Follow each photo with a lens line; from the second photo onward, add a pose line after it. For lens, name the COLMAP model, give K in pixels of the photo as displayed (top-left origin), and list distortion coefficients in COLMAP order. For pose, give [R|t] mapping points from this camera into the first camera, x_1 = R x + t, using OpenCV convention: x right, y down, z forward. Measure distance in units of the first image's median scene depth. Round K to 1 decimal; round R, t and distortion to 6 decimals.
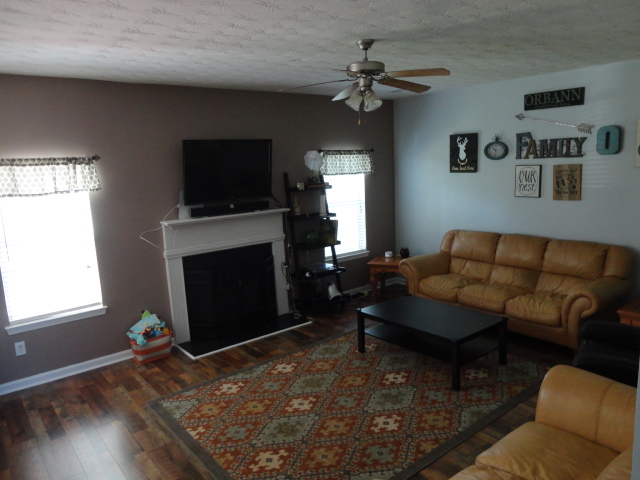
lens RADIAL K [[469.6, 0, 319.8], [0, 469.6, 238.6], [0, 0, 1]] dist [-0.018952, 0.009520]
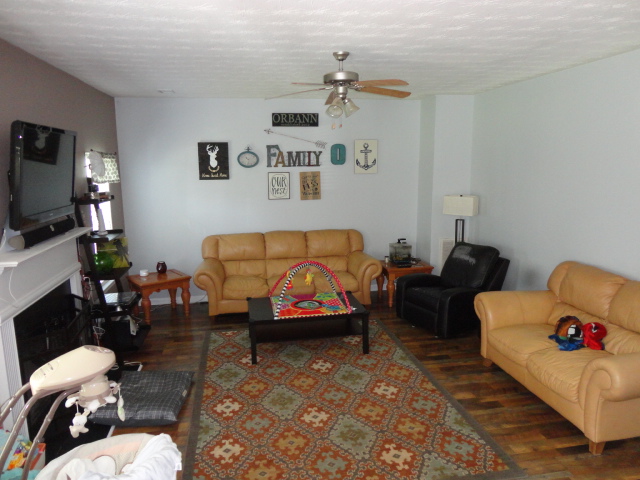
lens RADIAL K [[469.6, 0, 319.7], [0, 469.6, 241.5], [0, 0, 1]] dist [-0.018952, 0.009520]
pose [[0.479838, -0.113892, 0.869933, -0.593305], [0.137526, 0.989045, 0.053629, -0.034393], [-0.866511, 0.093905, 0.490245, 0.357304]]
